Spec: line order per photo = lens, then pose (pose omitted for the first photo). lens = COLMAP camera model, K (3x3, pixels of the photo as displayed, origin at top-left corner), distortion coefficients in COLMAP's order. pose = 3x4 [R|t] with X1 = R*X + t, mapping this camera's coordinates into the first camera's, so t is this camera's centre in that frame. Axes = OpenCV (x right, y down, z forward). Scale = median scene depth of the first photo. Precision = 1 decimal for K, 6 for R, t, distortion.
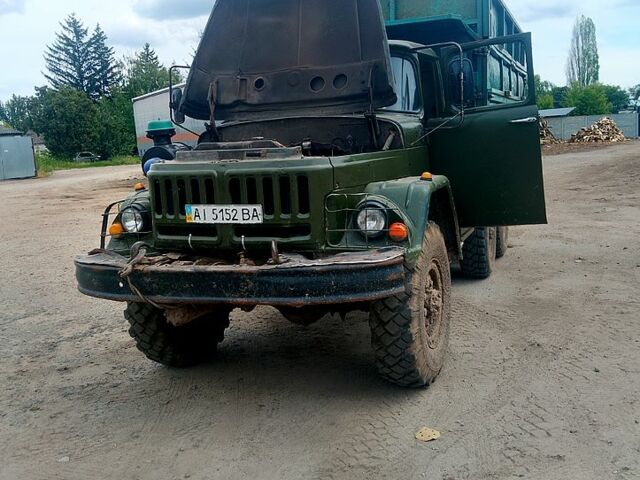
lens RADIAL K [[694.0, 0, 320.0], [0, 694.0, 240.0], [0, 0, 1]] dist [0.019301, -0.036525]
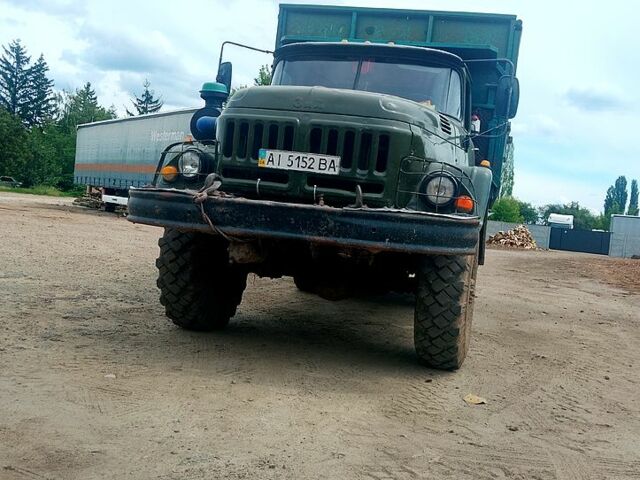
lens RADIAL K [[694.0, 0, 320.0], [0, 694.0, 240.0], [0, 0, 1]] dist [0.019301, -0.036525]
pose [[0.980637, 0.153071, 0.122150, -0.209935], [-0.138514, 0.983073, -0.119919, 0.187780], [-0.138438, 0.100678, 0.985241, 0.004864]]
